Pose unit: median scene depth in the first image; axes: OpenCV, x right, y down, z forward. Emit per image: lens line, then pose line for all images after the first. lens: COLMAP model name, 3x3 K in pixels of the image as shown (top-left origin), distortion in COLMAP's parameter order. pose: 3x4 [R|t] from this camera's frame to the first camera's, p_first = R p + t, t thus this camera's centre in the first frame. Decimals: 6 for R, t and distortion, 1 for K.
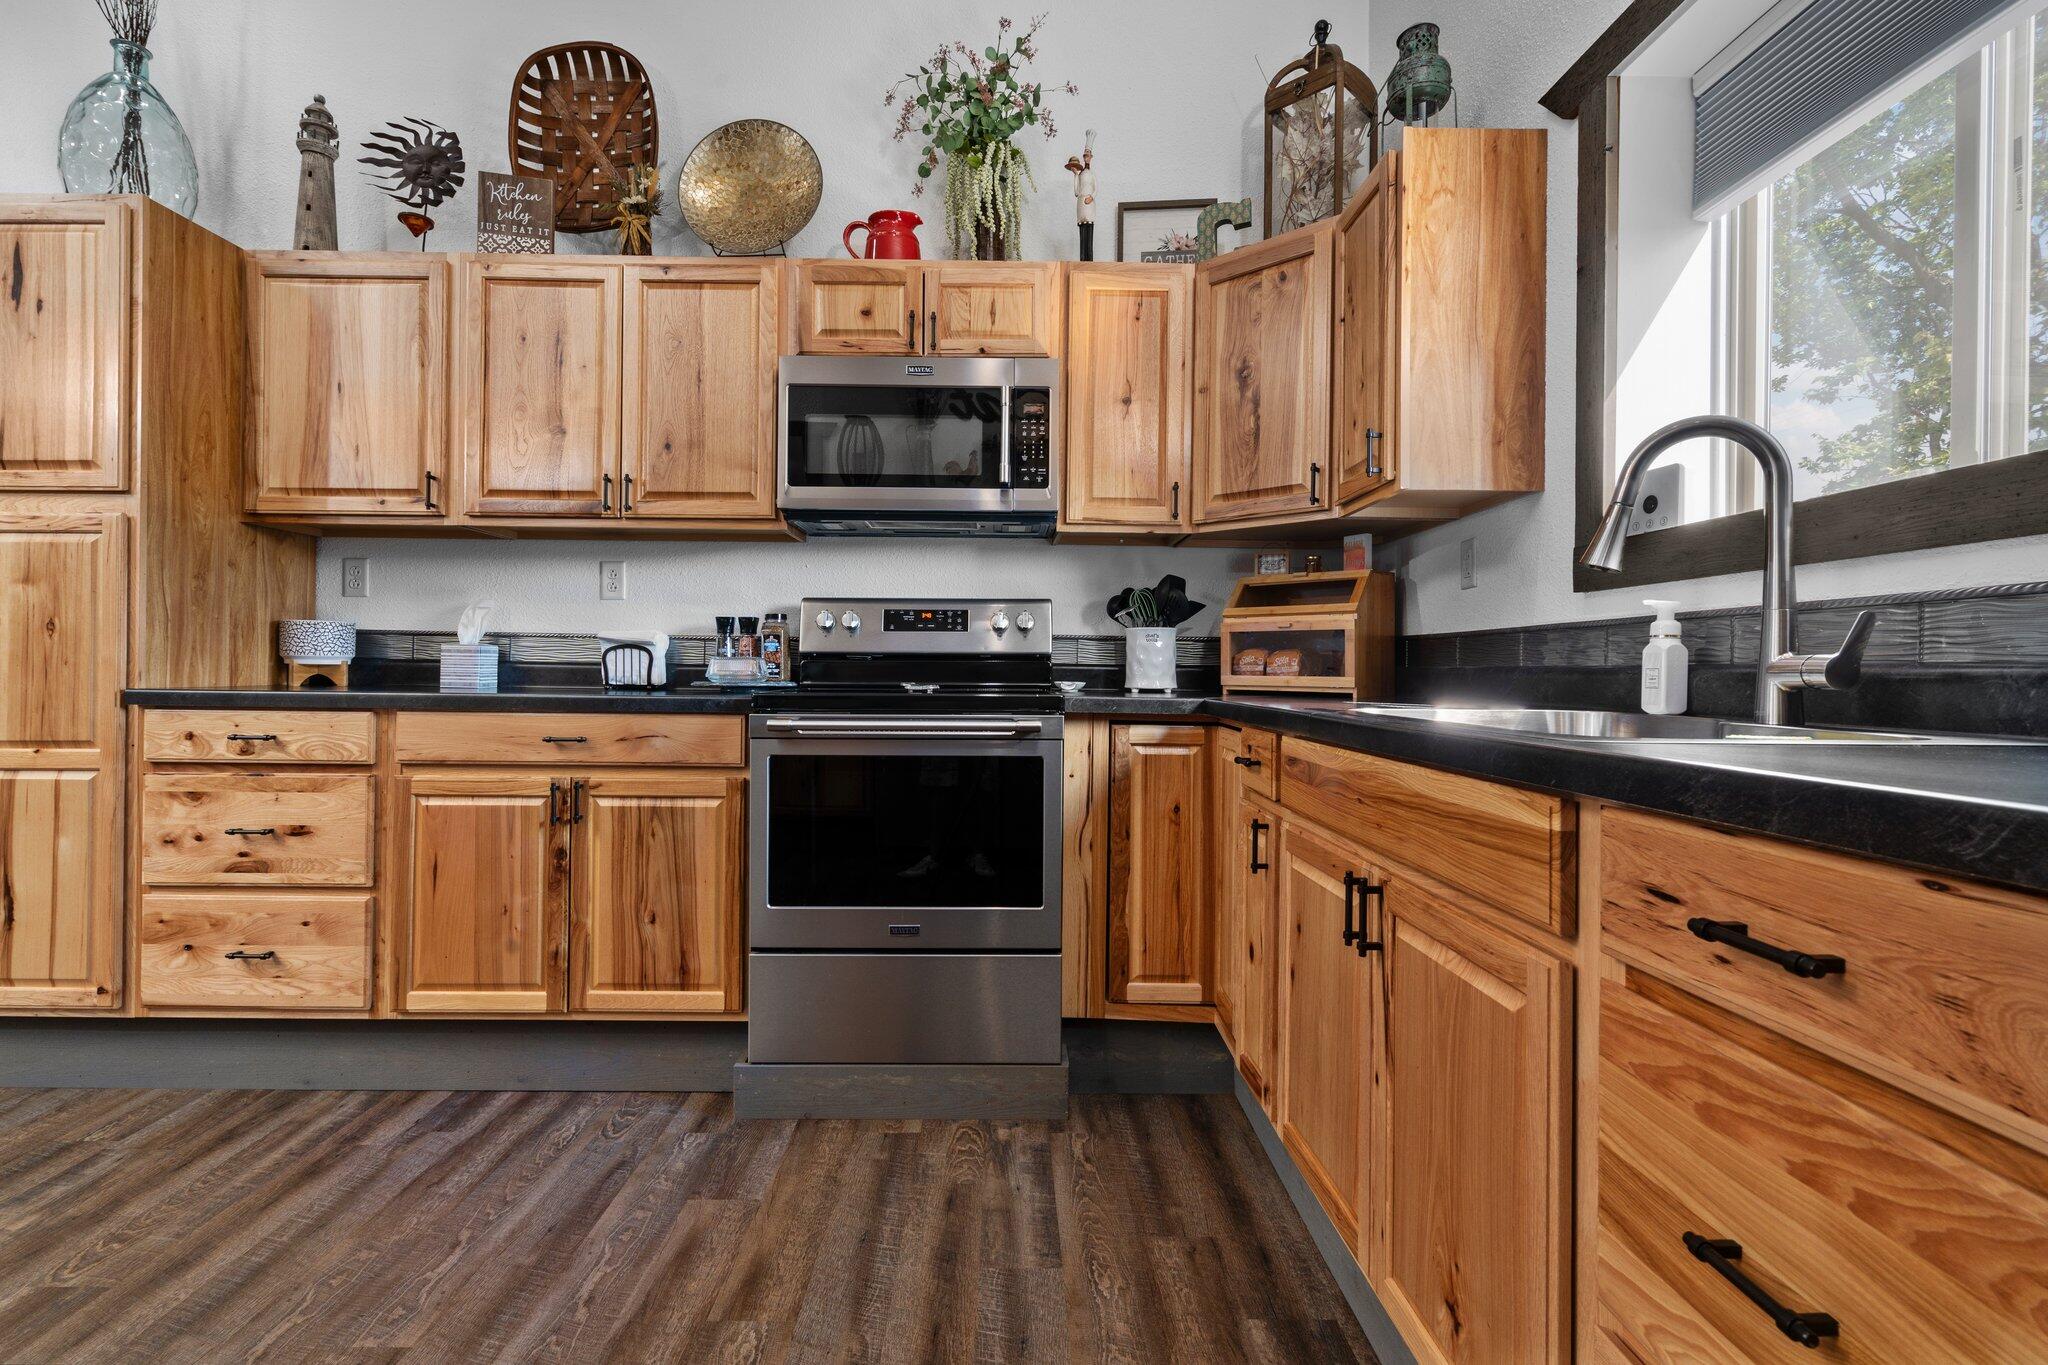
lens RADIAL K [[926.0, 0, 1018.6], [0, 926.0, 665.7], [0, 0, 1]] dist [0.001344, 0.000262]
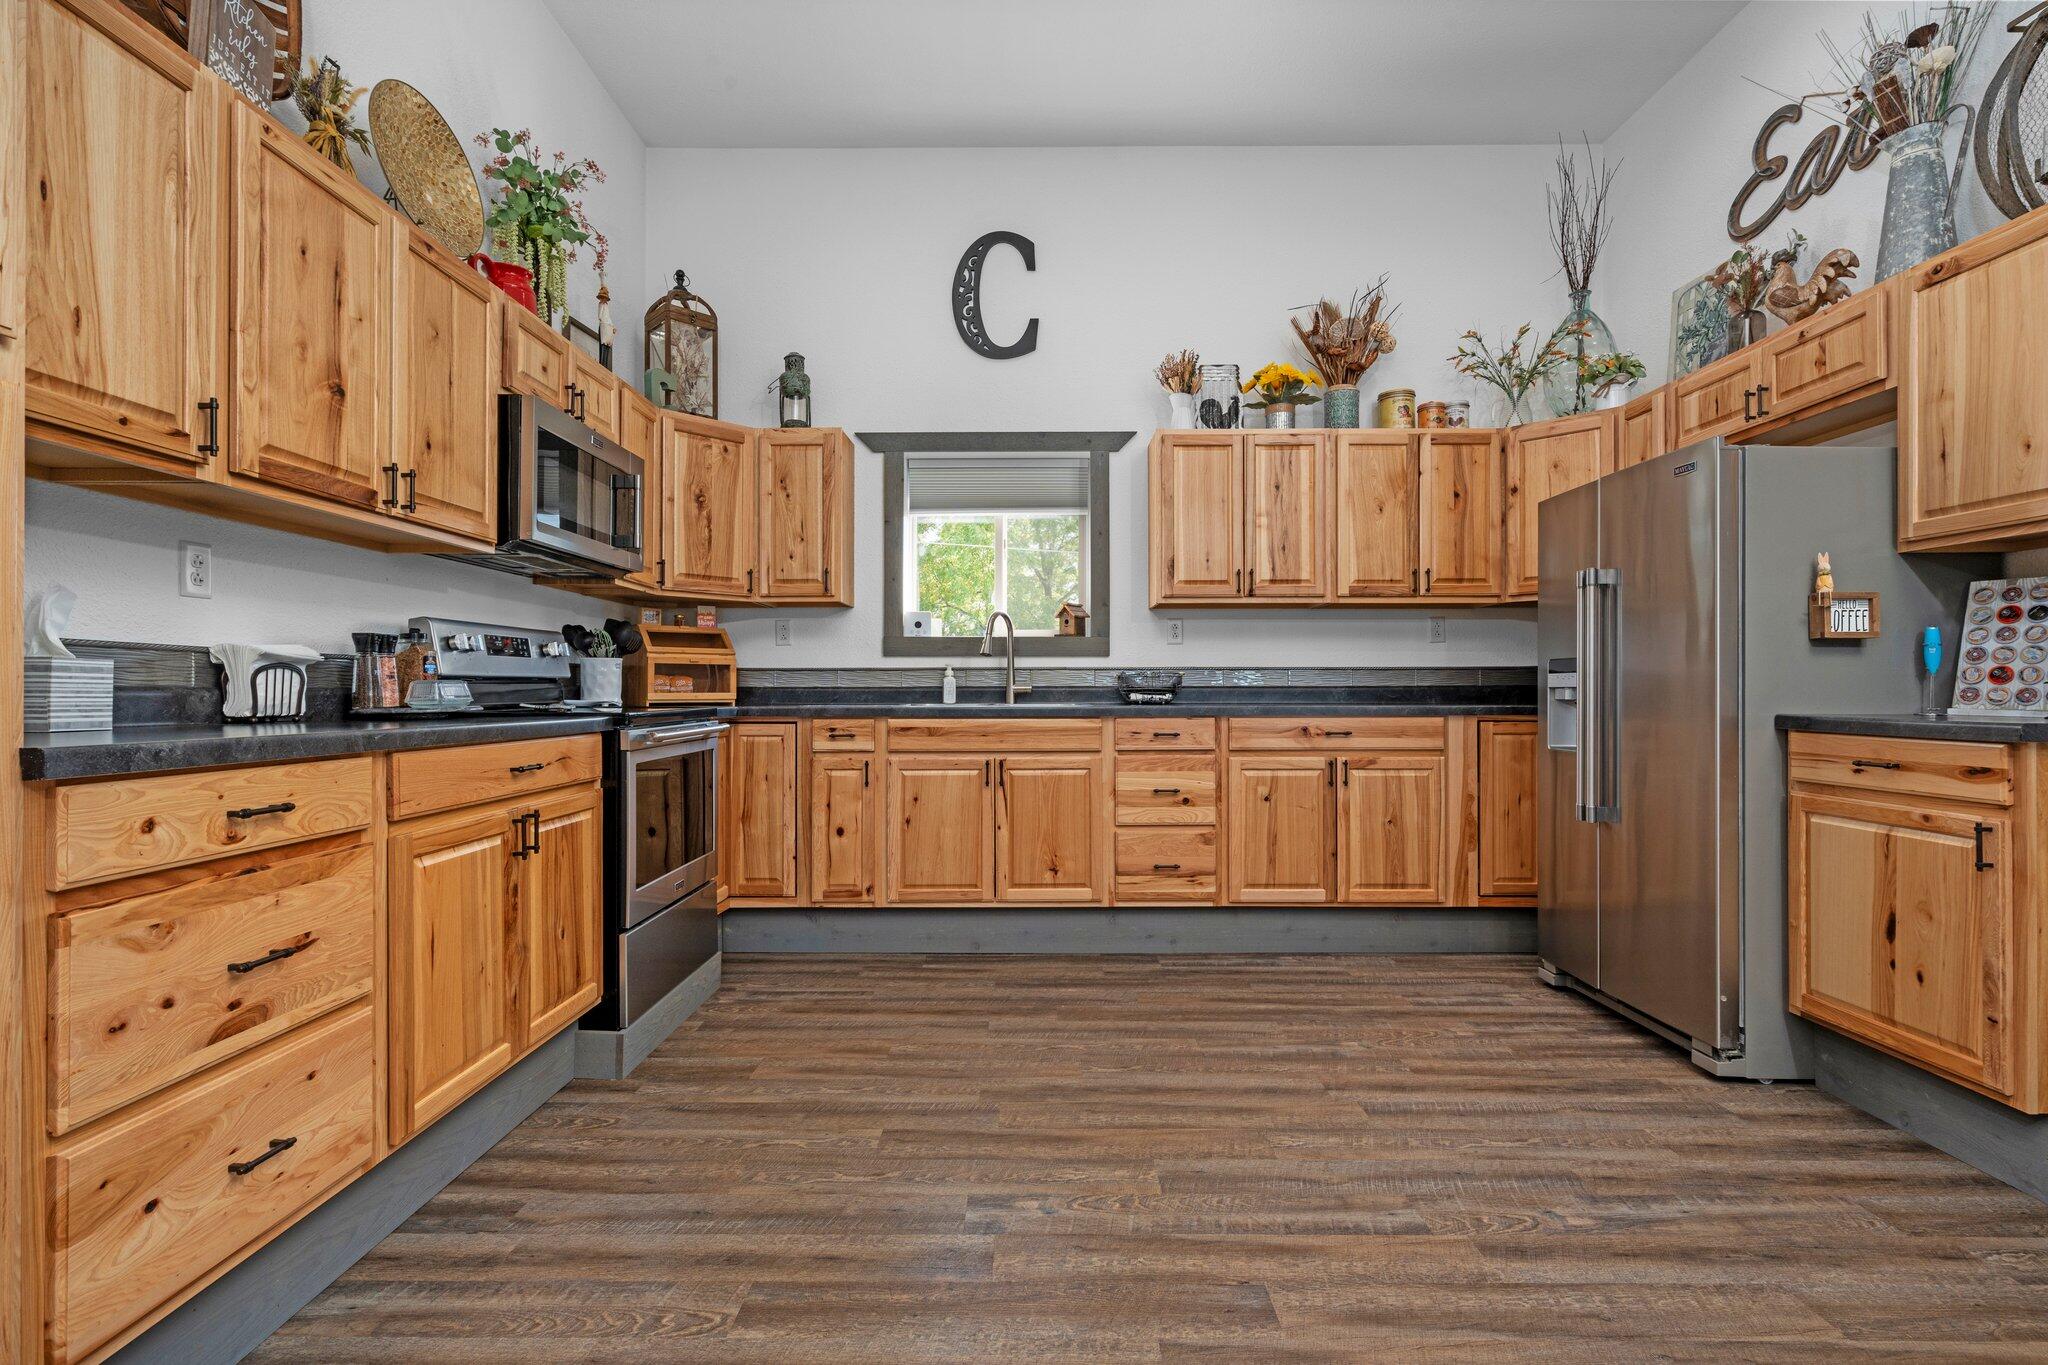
lens RADIAL K [[931.3, 0, 937.1], [0, 931.3, 686.4], [0, 0, 1]] dist [0.001337, 0.000845]
pose [[0.112555, -0.006636, 0.993623, -1.393297], [0.000561, 0.999978, 0.006614, -0.010666], [-0.993645, -0.000187, 0.112556, 0.468300]]
